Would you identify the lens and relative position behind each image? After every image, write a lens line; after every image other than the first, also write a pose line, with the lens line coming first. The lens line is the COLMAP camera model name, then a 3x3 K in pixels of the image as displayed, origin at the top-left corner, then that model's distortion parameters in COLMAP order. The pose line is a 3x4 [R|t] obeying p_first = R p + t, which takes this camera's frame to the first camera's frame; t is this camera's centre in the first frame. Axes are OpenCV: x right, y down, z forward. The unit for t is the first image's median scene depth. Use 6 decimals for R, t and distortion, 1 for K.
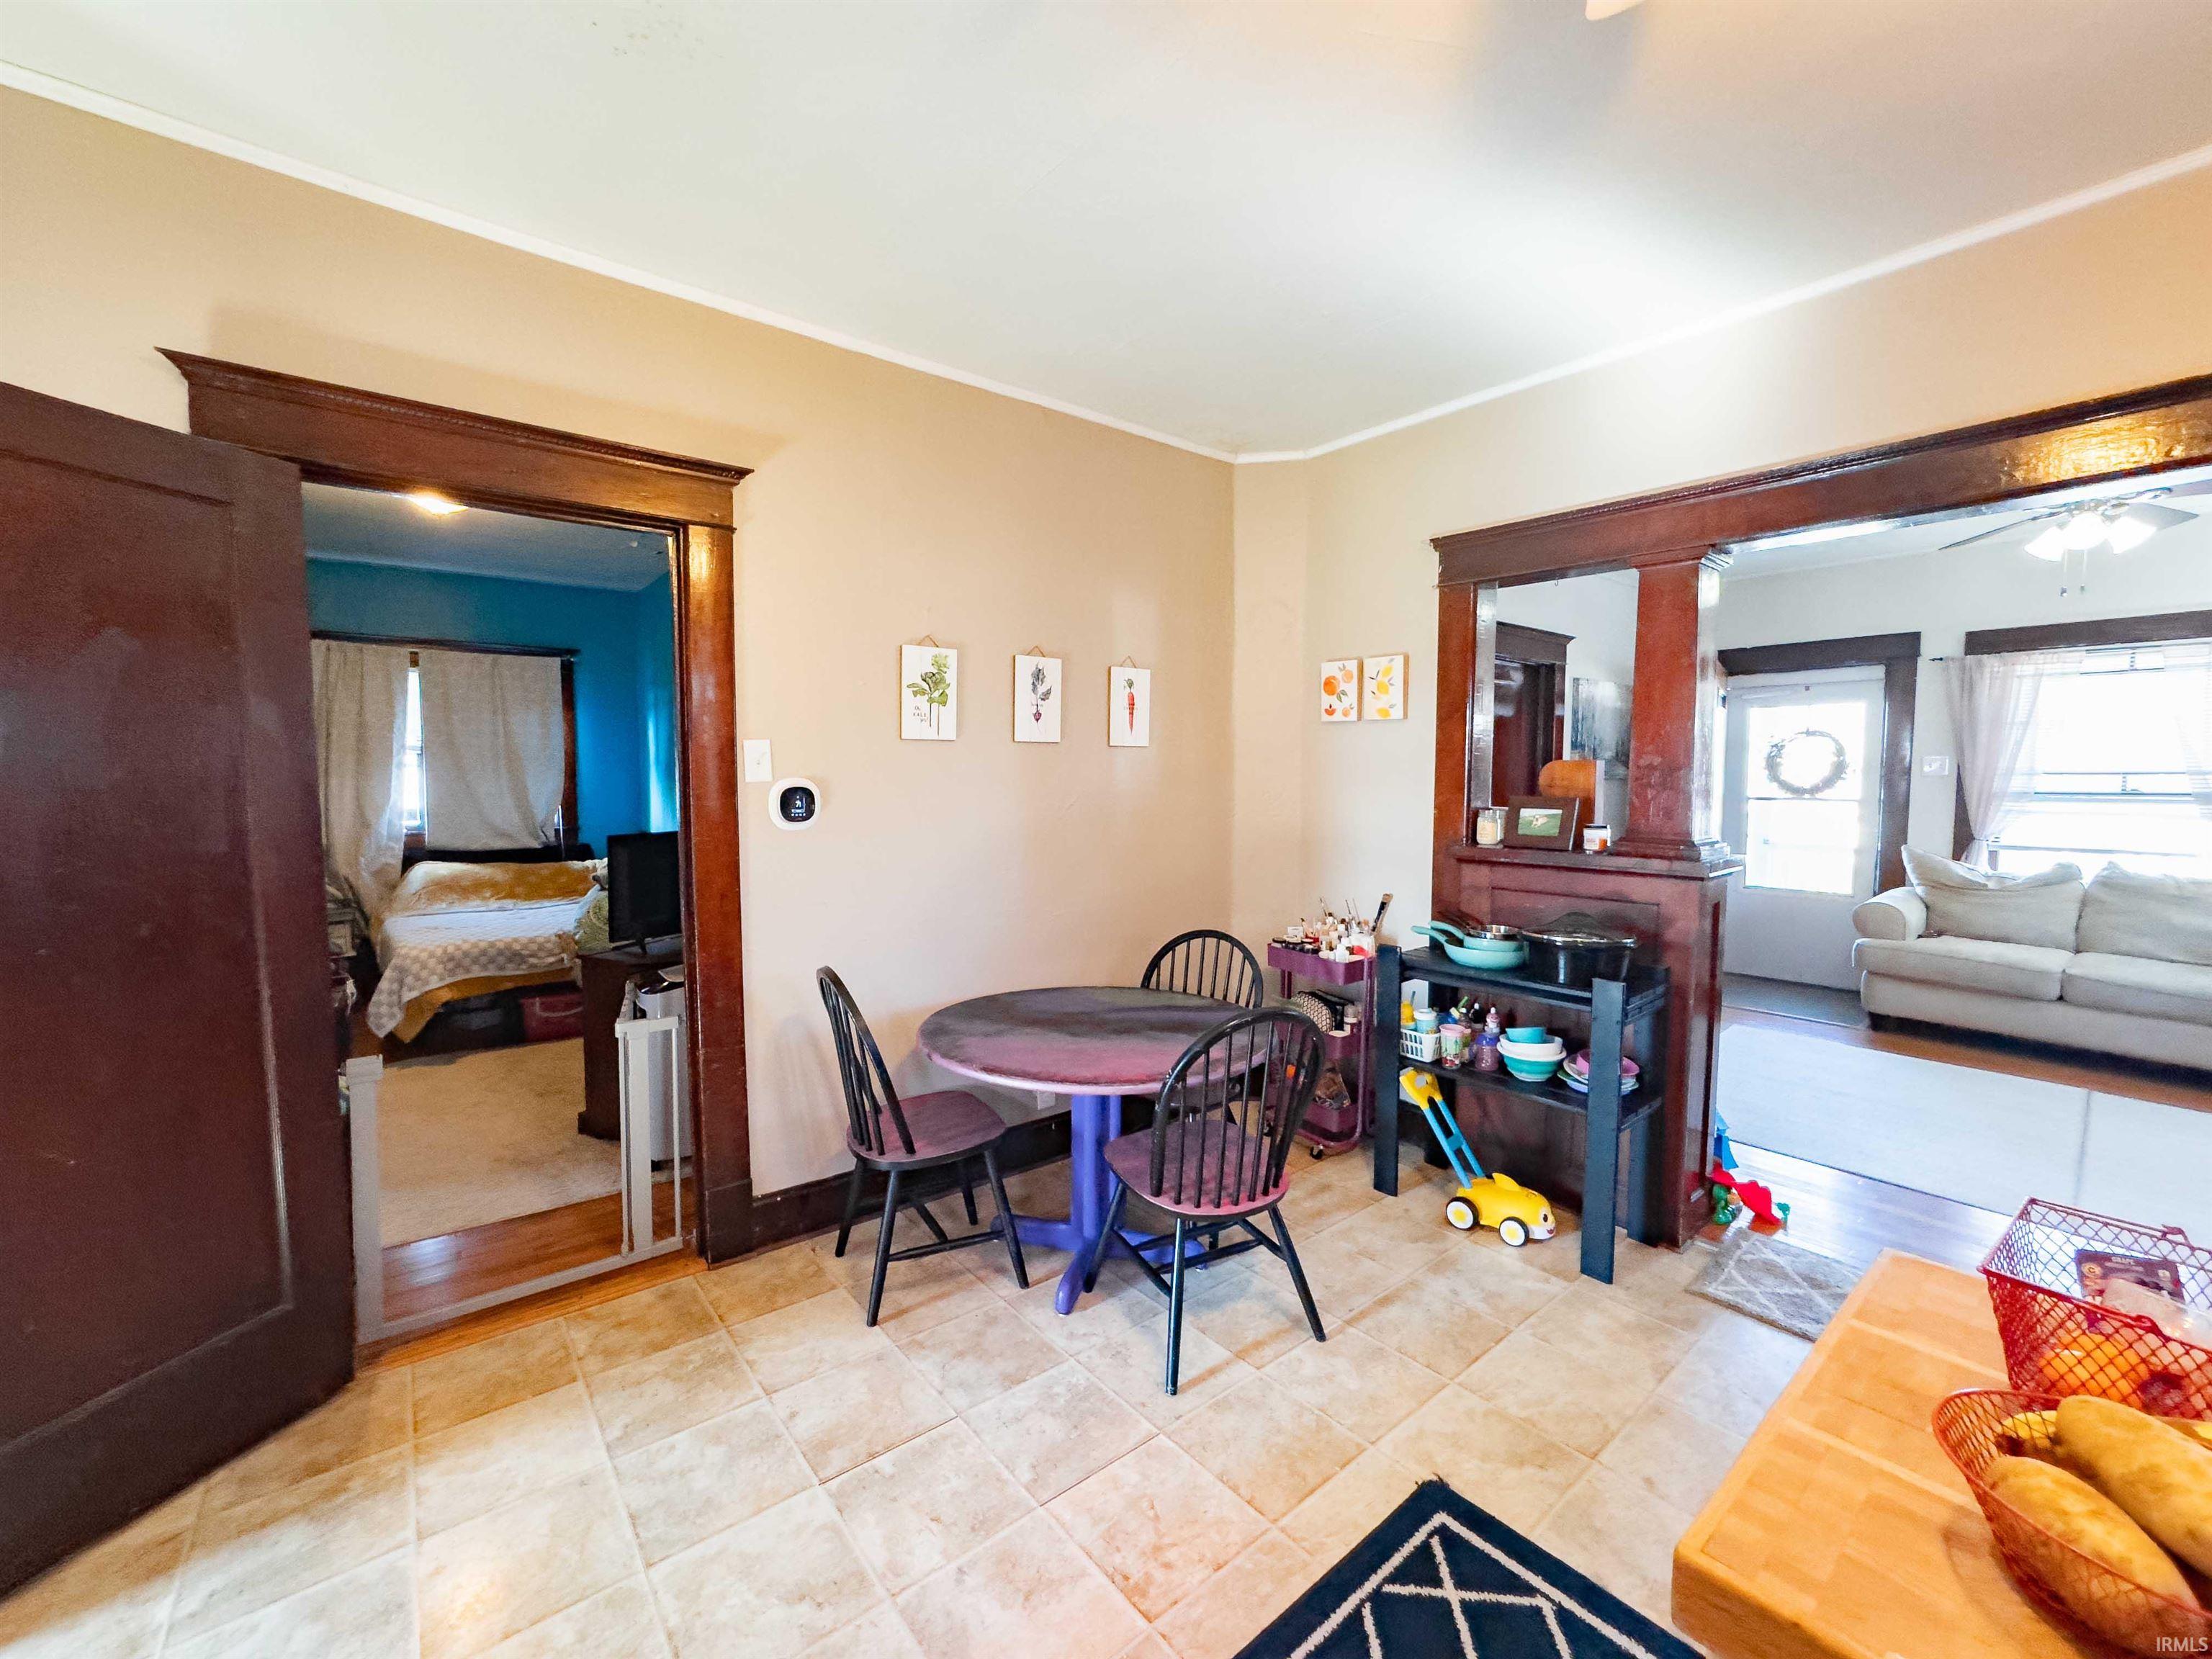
lens RADIAL K [[899.0, 0, 1108.2], [0, 899.0, 834.1], [0, 0, 1]] dist [-0.031608, 0.012081]
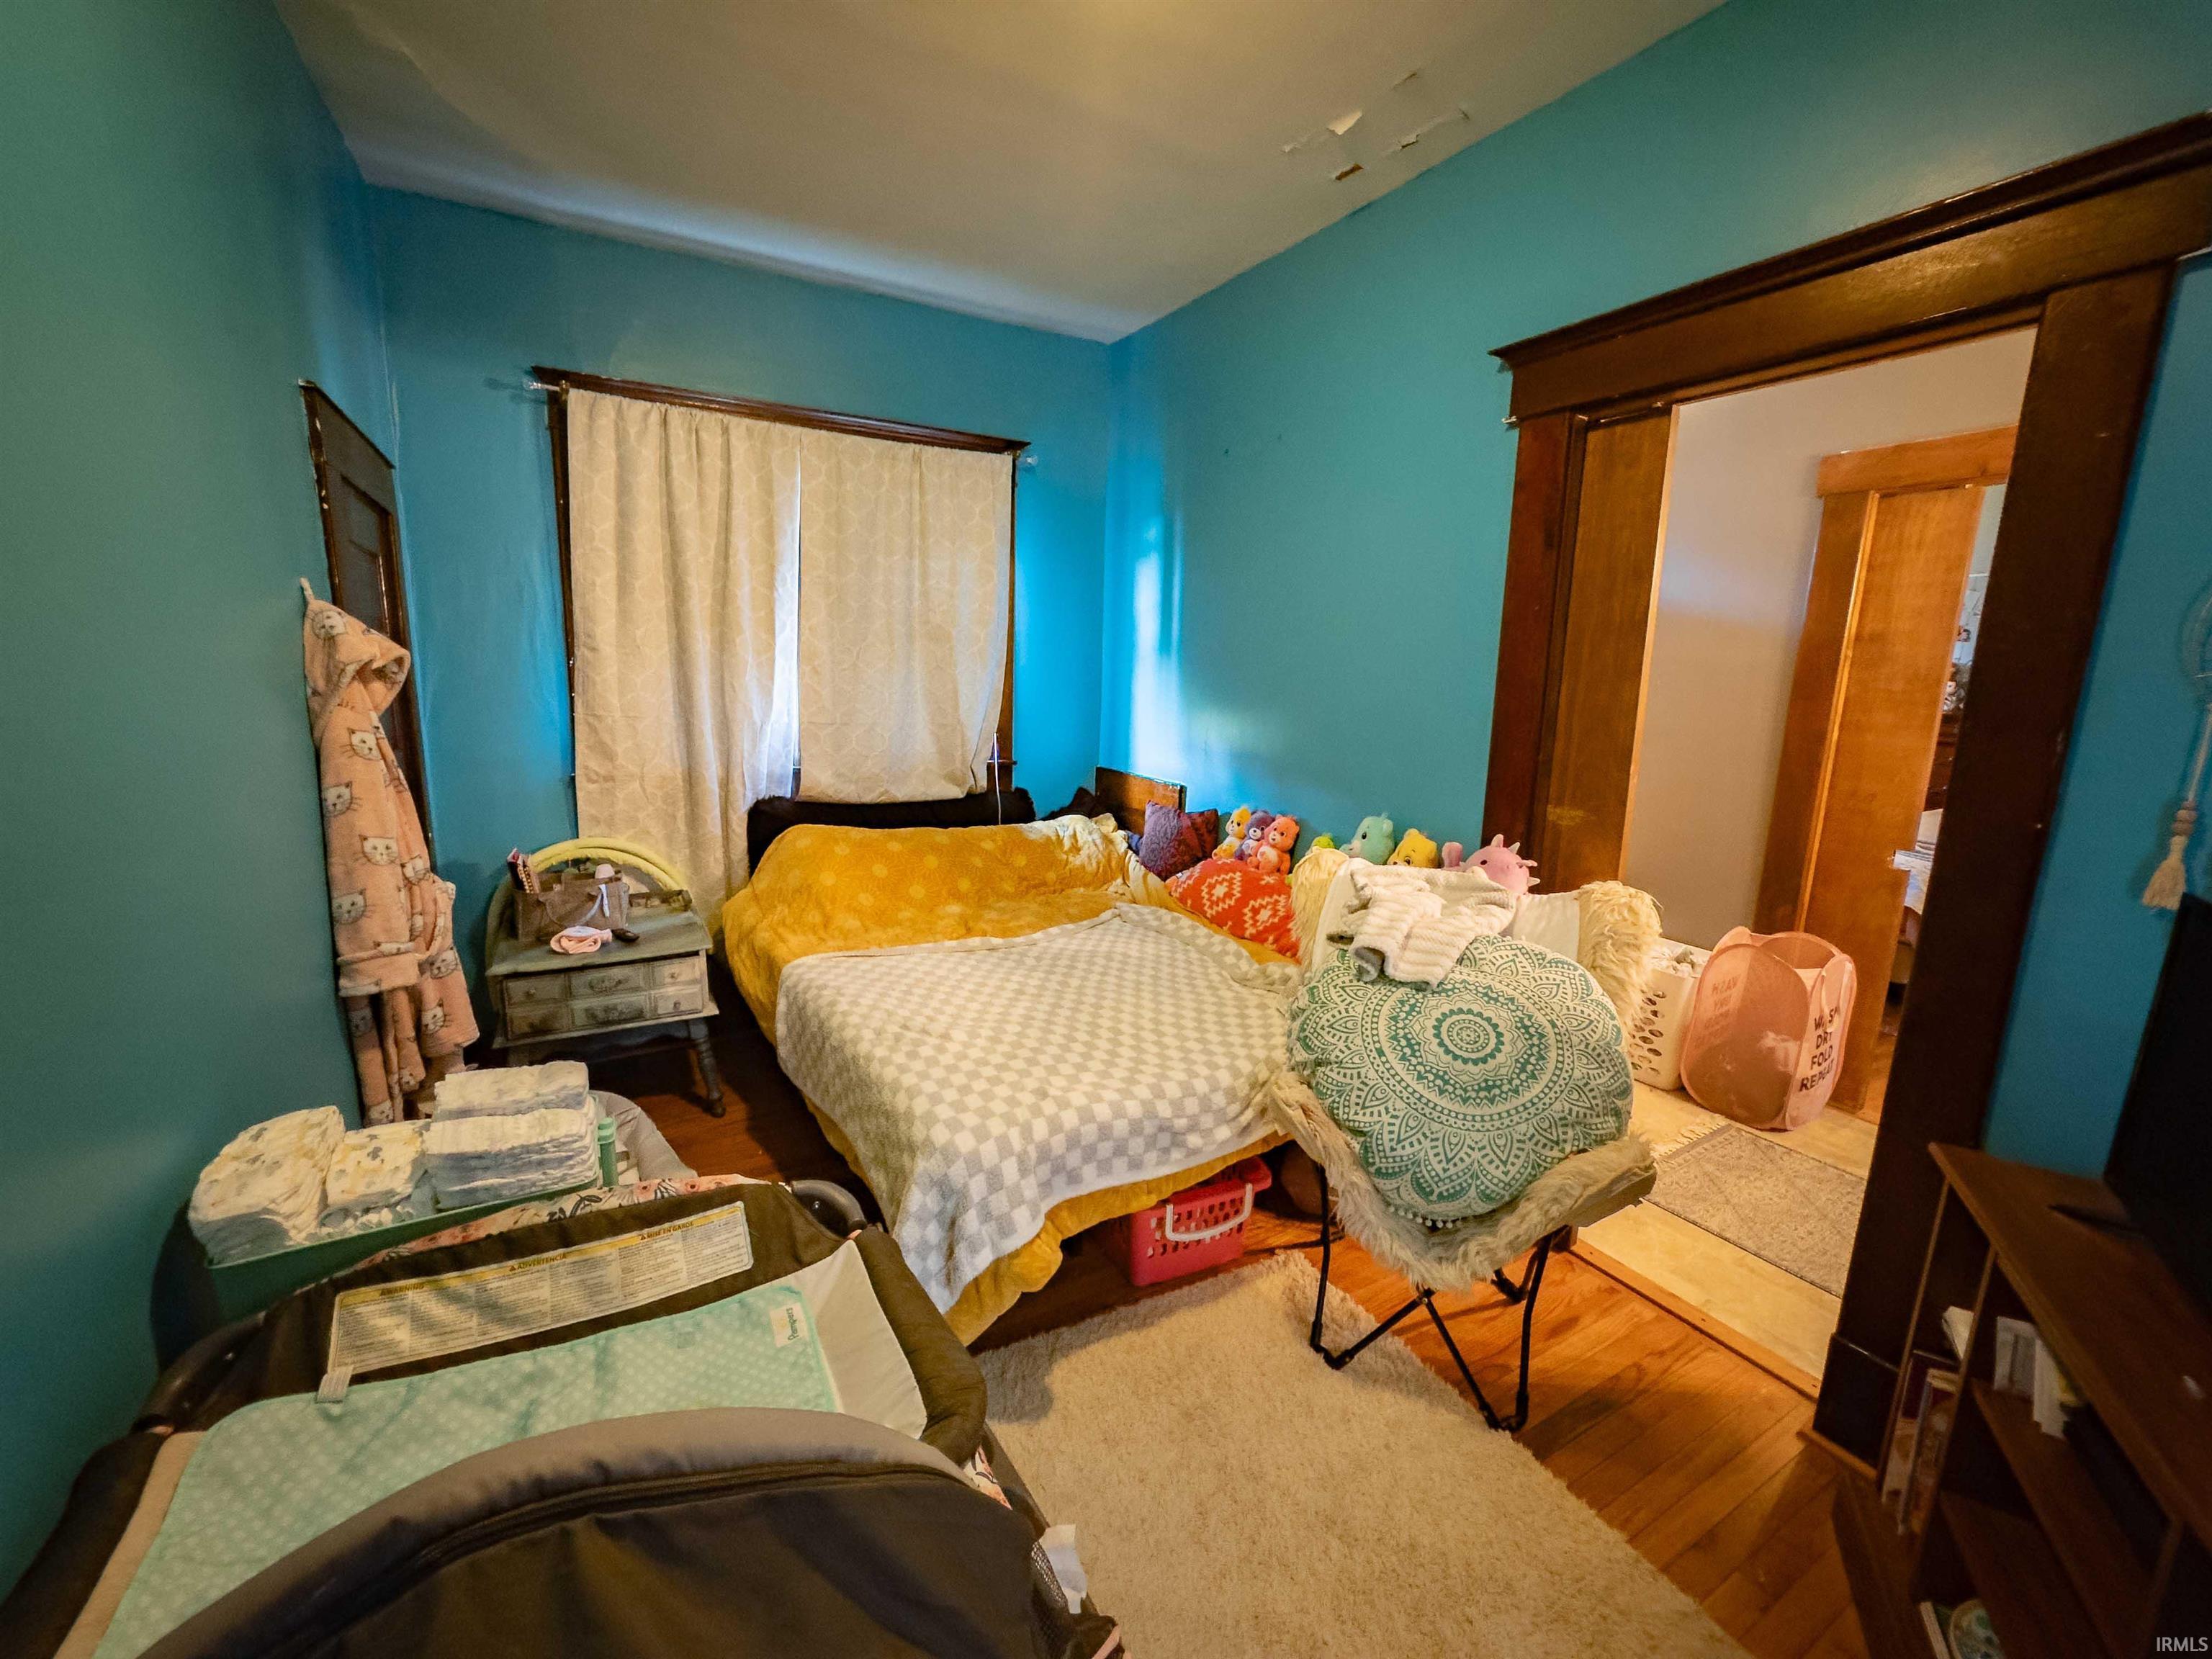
lens RADIAL K [[899.0, 0, 1101.1], [0, 899.0, 826.7], [0, 0, 1]] dist [-0.031608, 0.012081]
pose [[0.988823, 0.051505, -0.139913, -0.651555], [-0.034939, 0.992354, 0.118374, -0.052195], [0.144940, -0.112162, 0.983063, 0.610706]]
